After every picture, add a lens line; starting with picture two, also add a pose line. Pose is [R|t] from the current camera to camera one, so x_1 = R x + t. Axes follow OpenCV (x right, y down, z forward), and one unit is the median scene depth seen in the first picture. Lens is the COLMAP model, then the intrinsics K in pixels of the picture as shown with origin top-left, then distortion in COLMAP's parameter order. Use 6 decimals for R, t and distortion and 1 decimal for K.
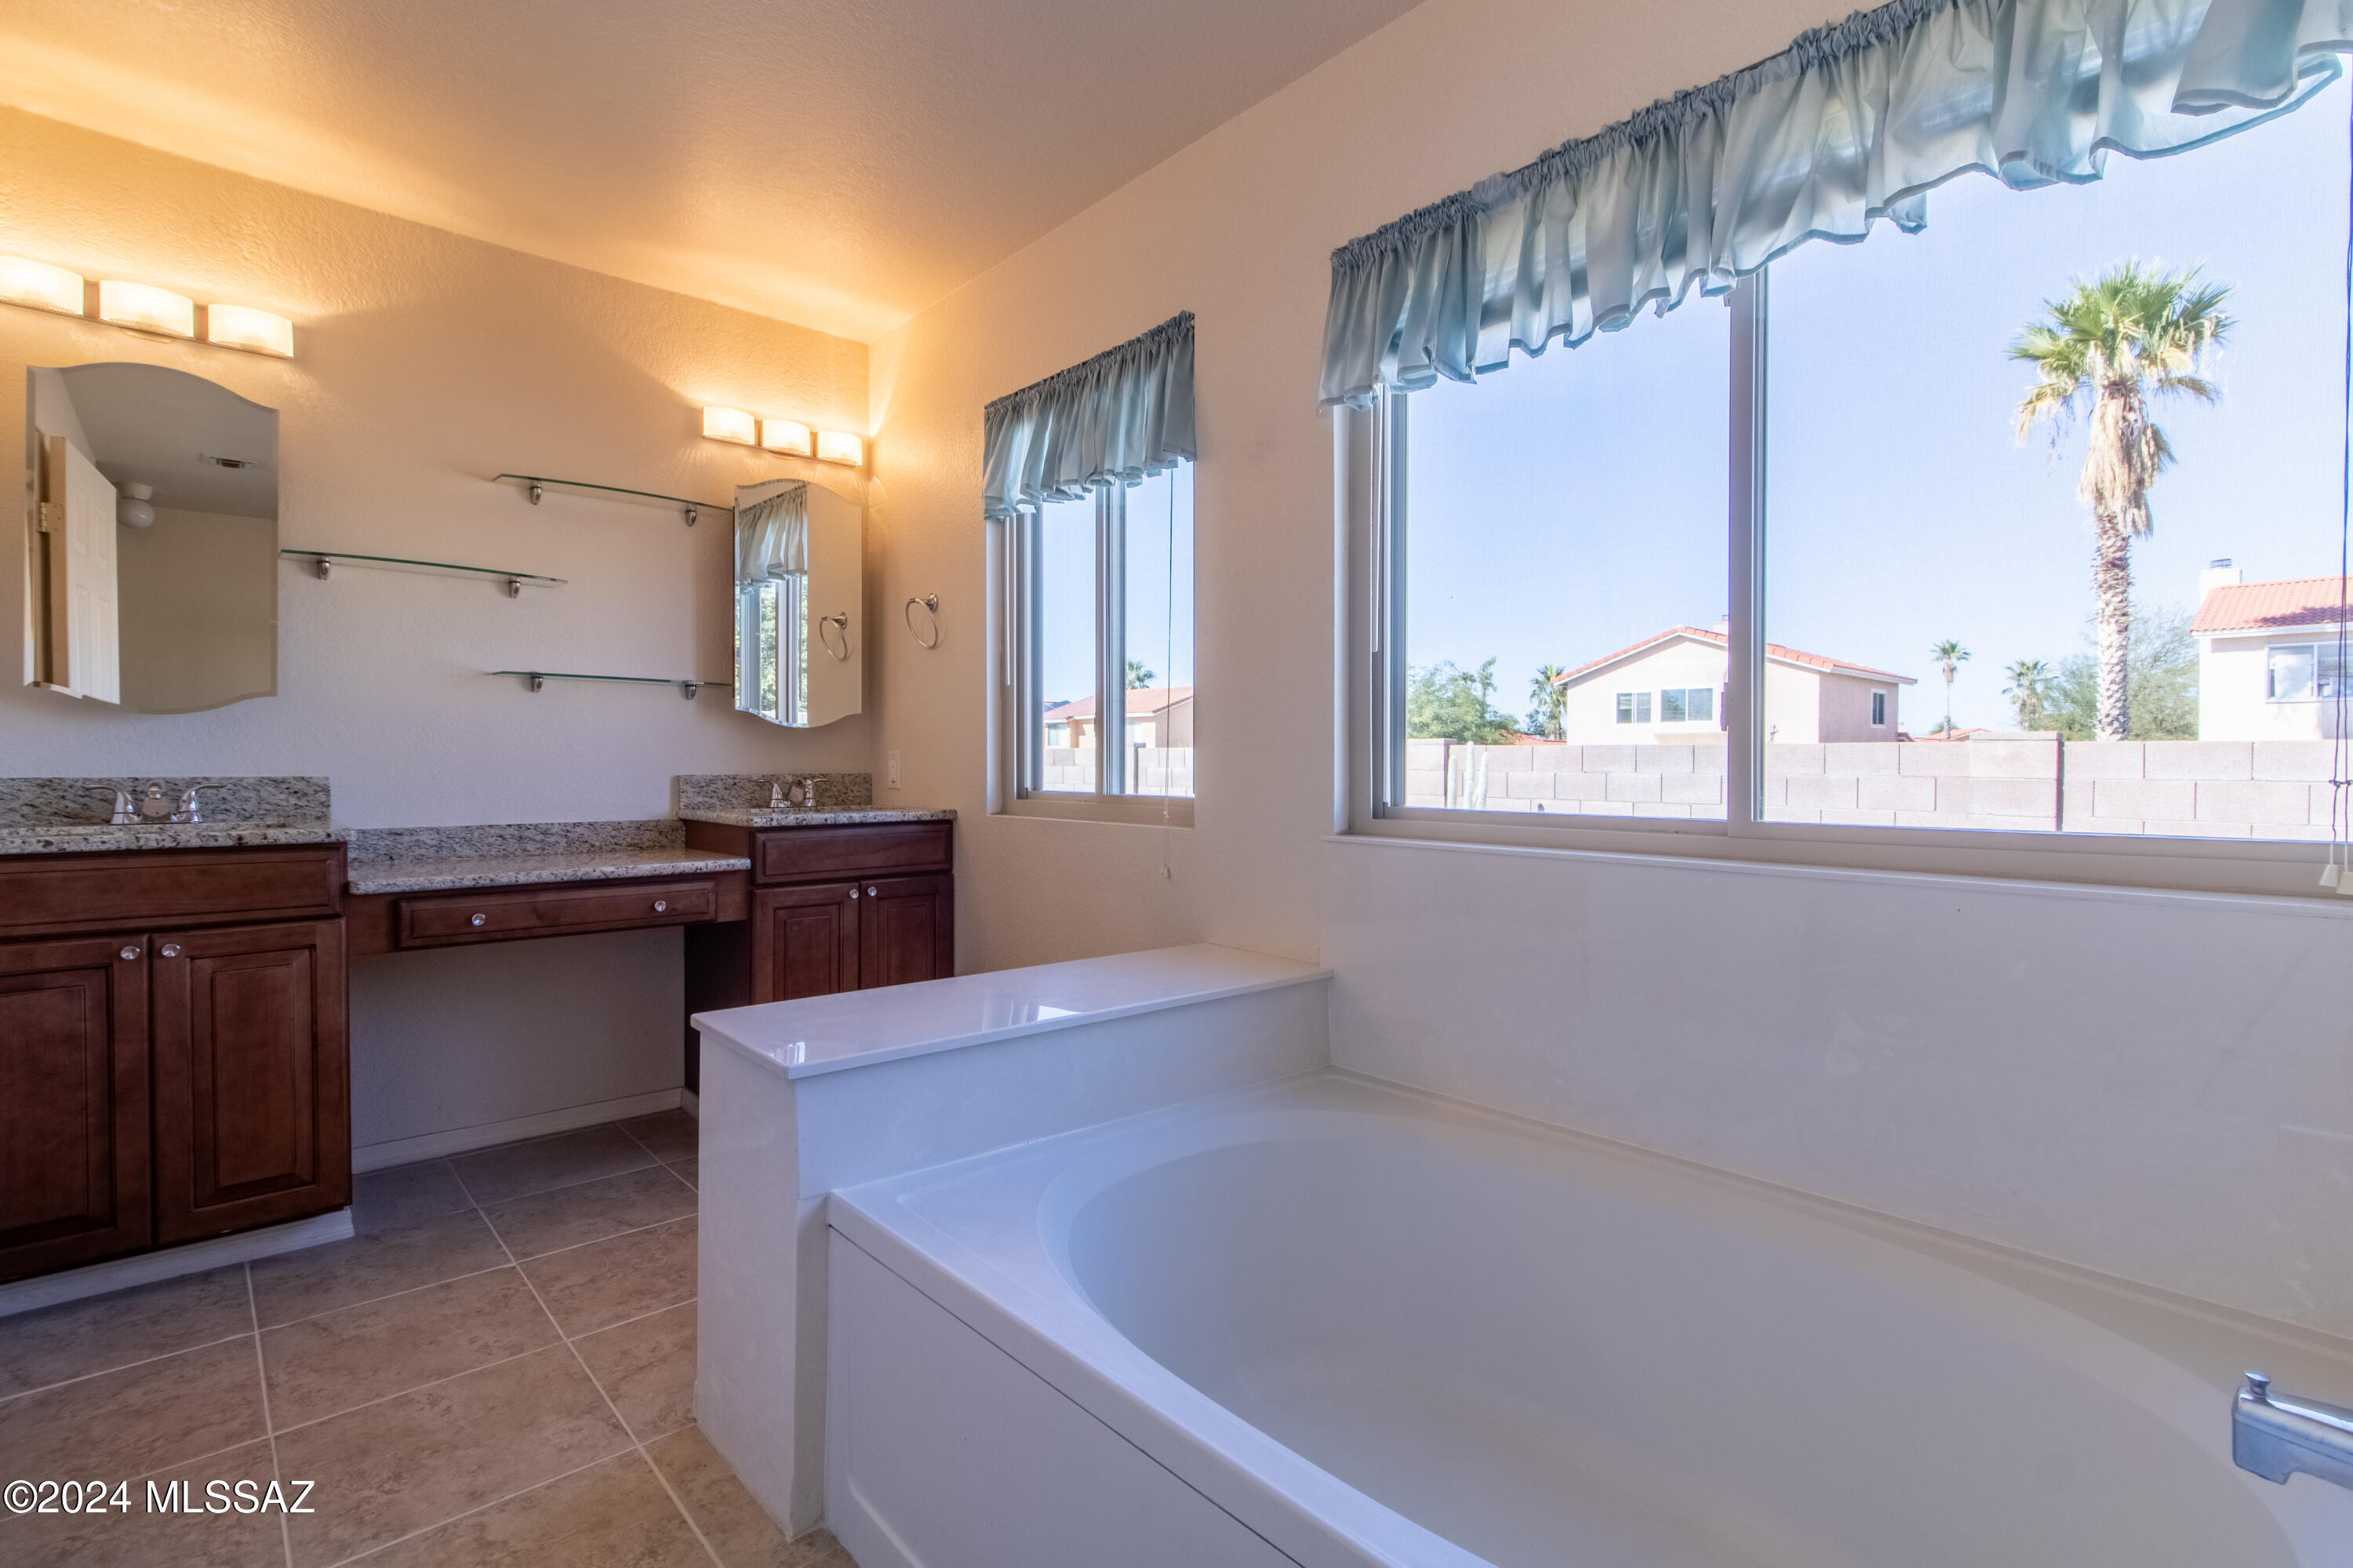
lens RADIAL K [[1097.0, 0, 1197.5], [0, 1097.0, 779.8], [0, 0, 1]] dist [-0.000215, -0.000155]
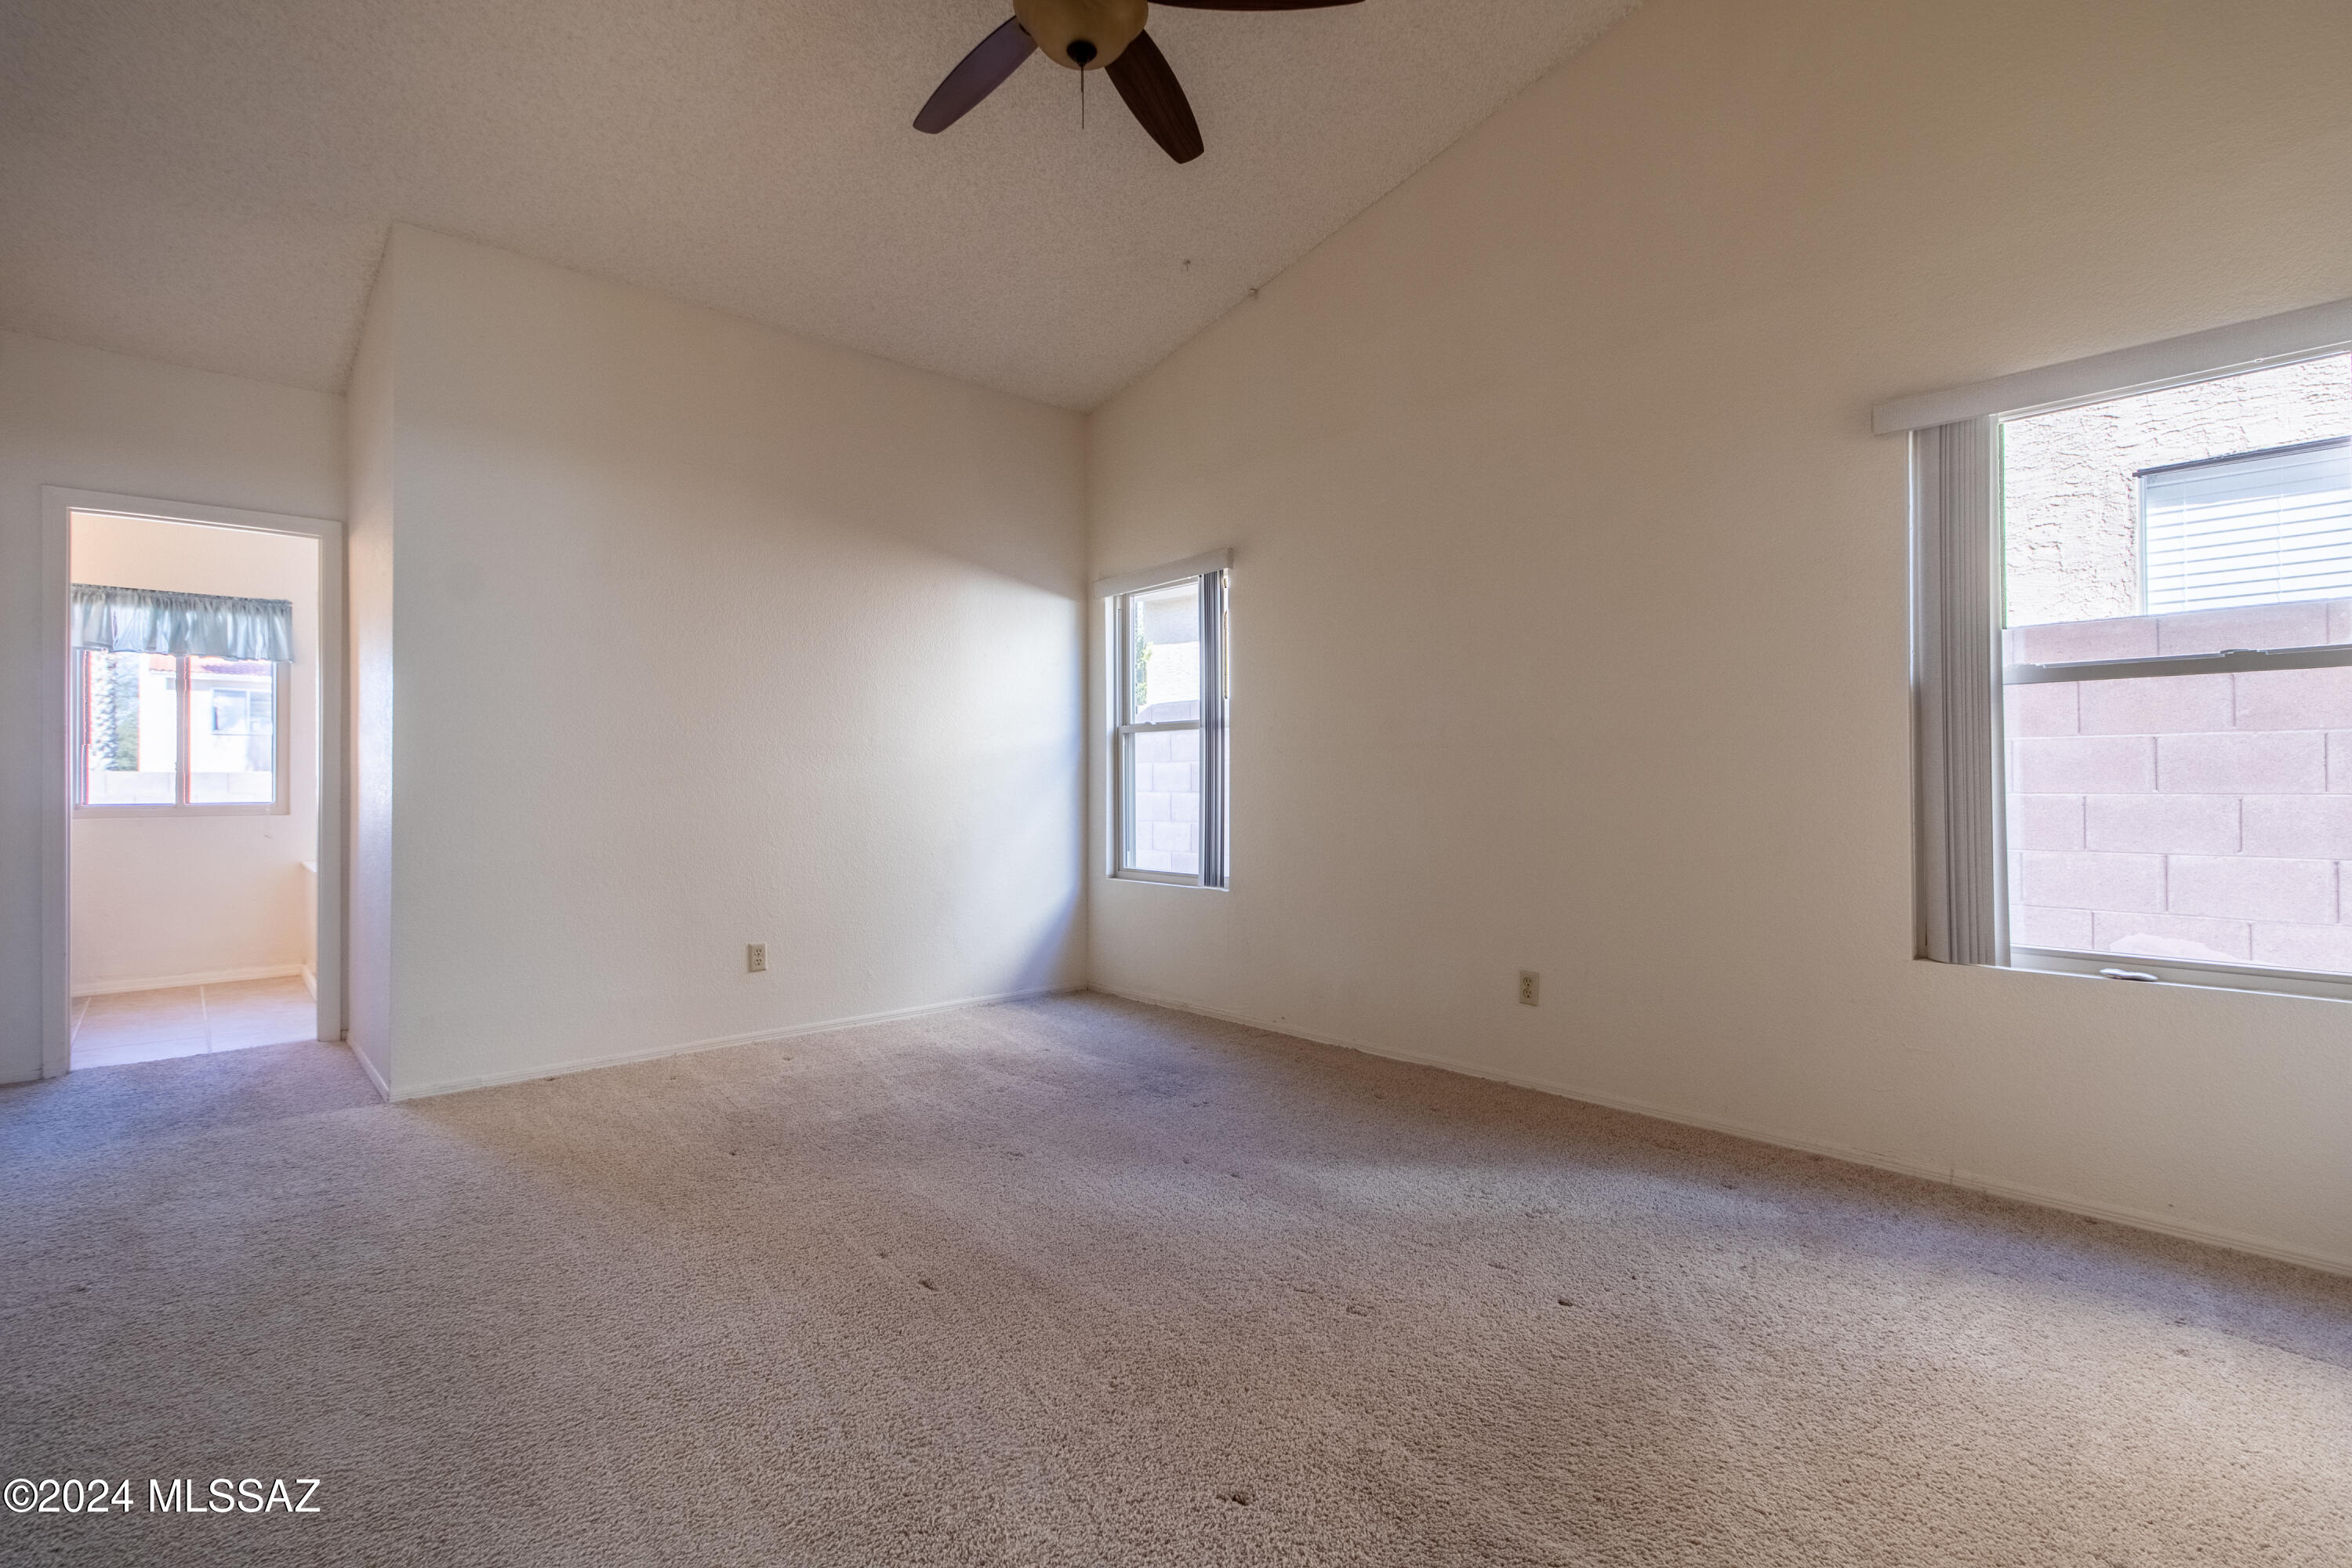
lens RADIAL K [[1096.5, 0, 1174.9], [0, 1096.5, 775.2], [0, 0, 1]] dist [-0.000215, -0.000155]
pose [[0.010294, -0.001125, 0.999946, -0.301981], [0.021560, 0.999767, 0.000903, -0.001923], [-0.999715, 0.021550, 0.010316, -0.115682]]
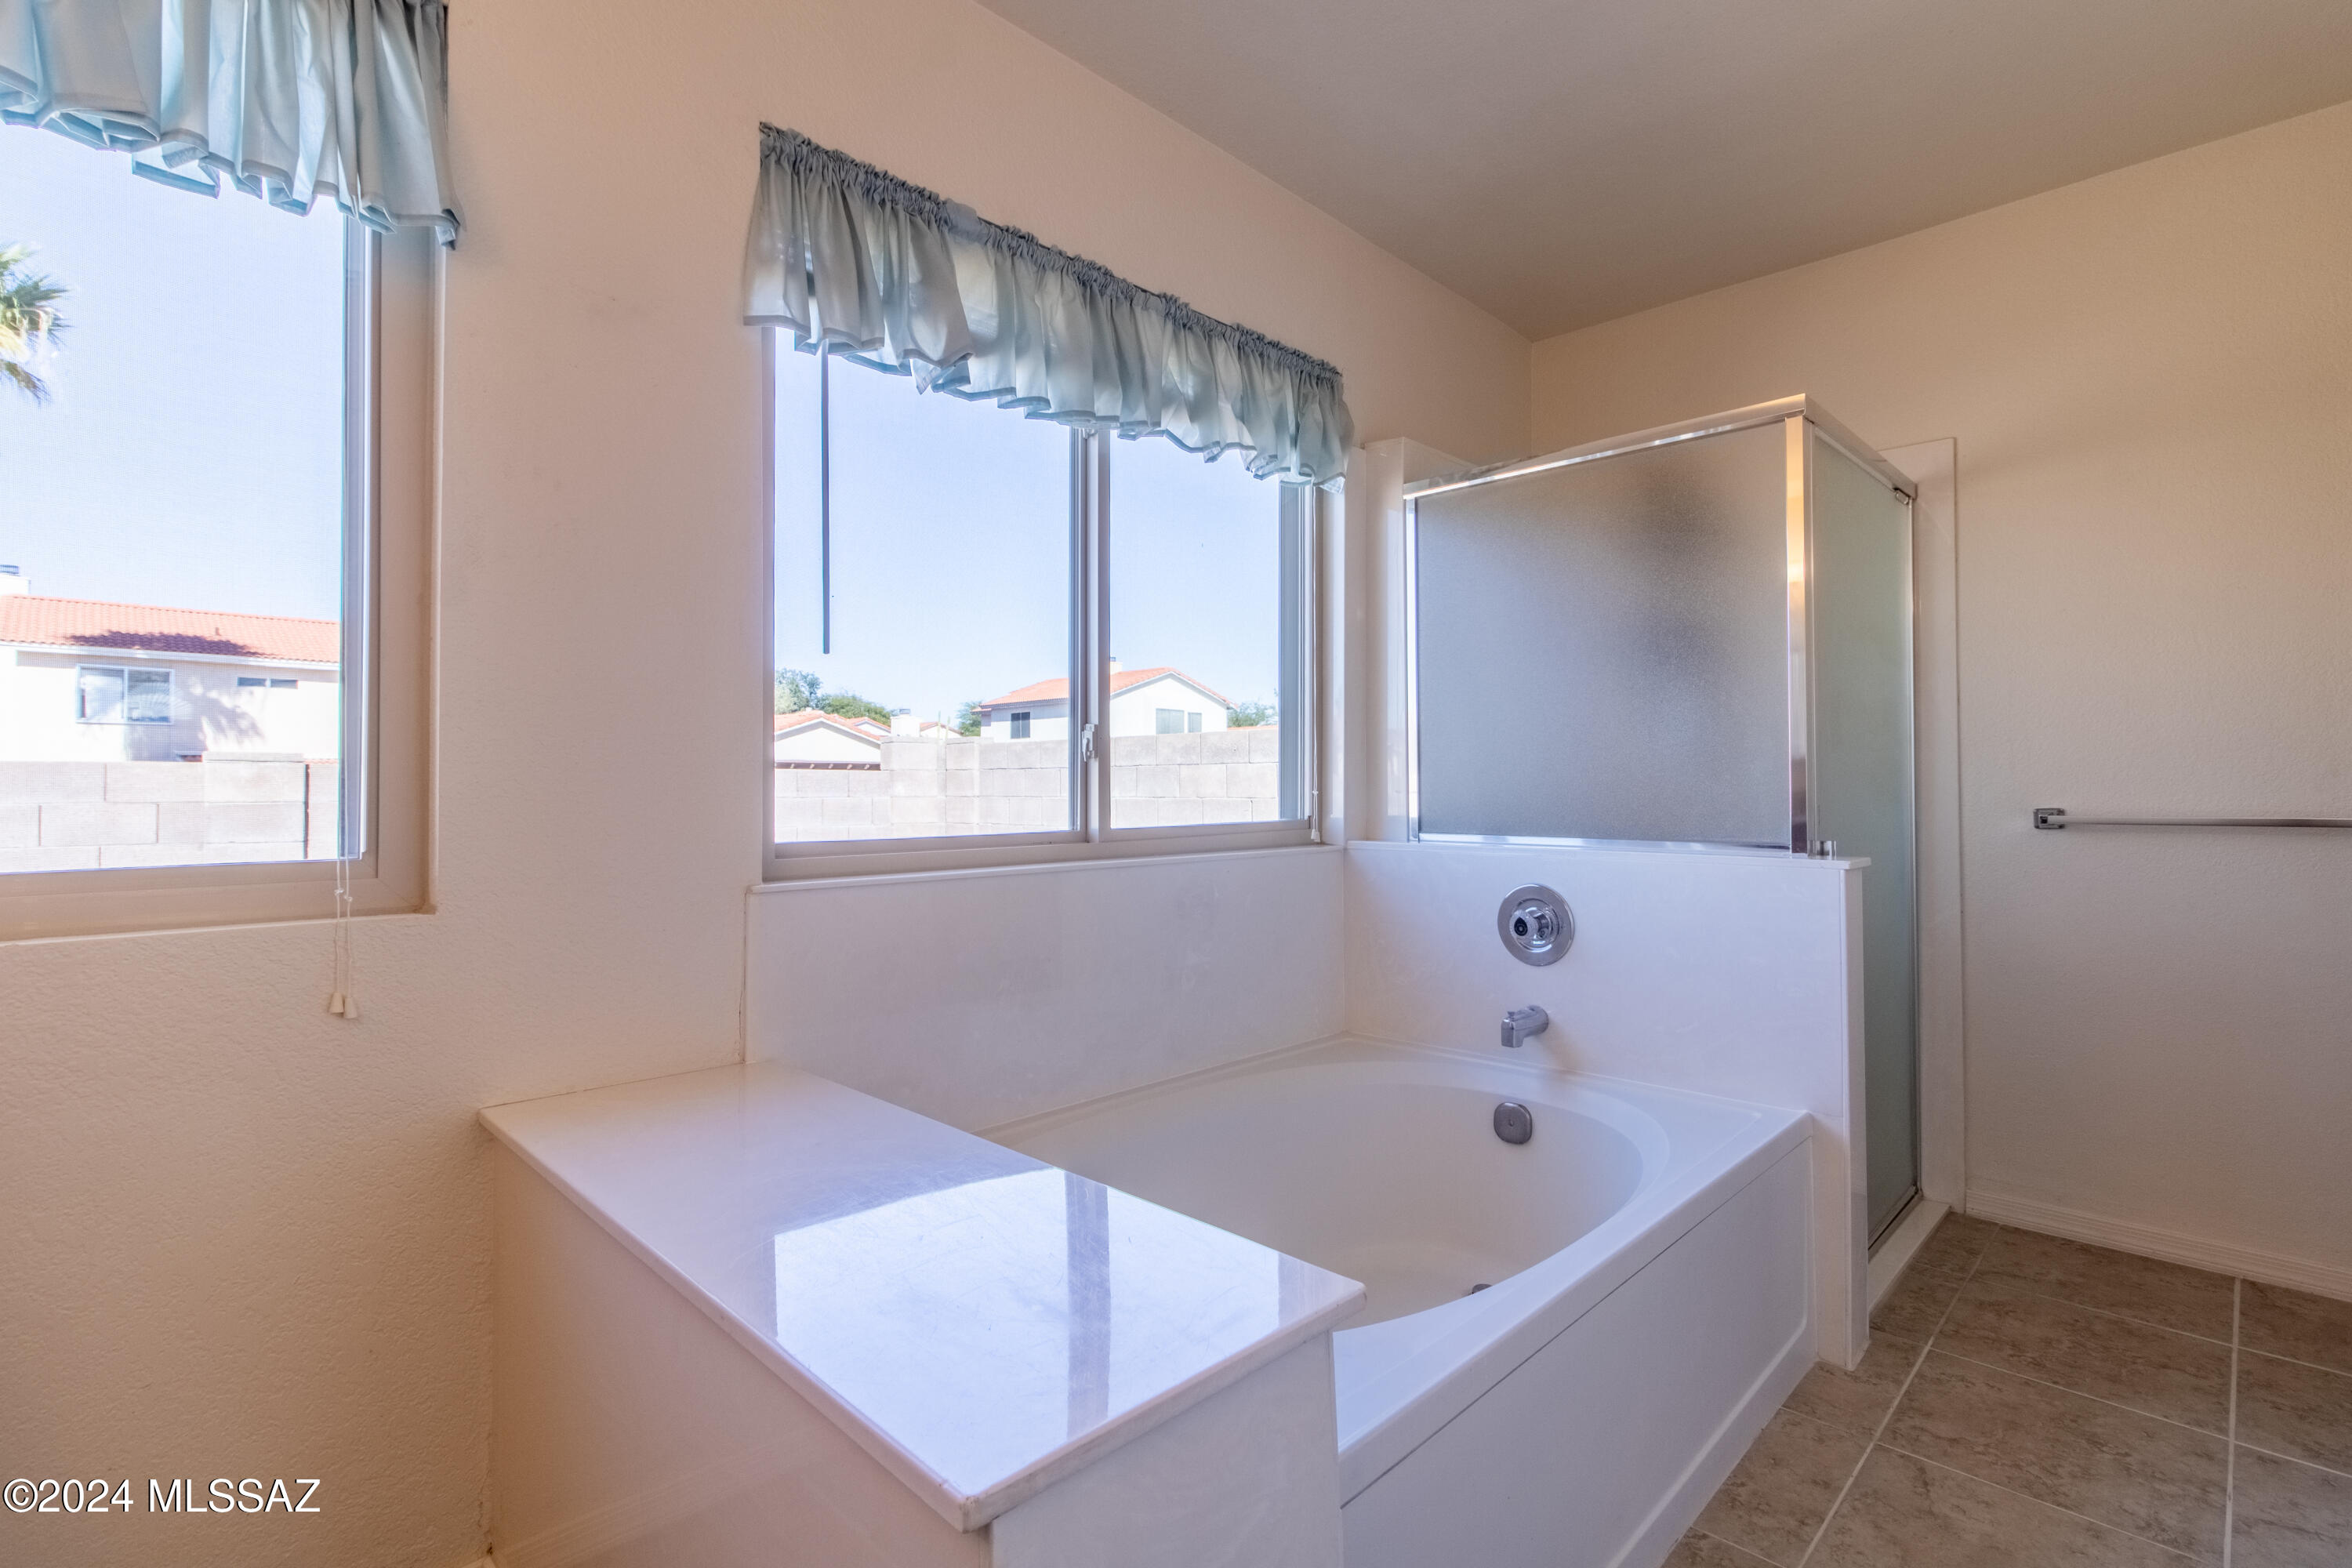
lens RADIAL K [[1096.5, 0, 1196.1], [0, 1096.5, 774.2], [0, 0, 1]] dist [-0.000215, -0.000155]
pose [[-0.064667, 0.002319, 0.997904, -0.075727], [0.022056, 0.999756, -0.000894, -0.002199], [-0.997663, 0.021952, -0.064702, 0.087205]]
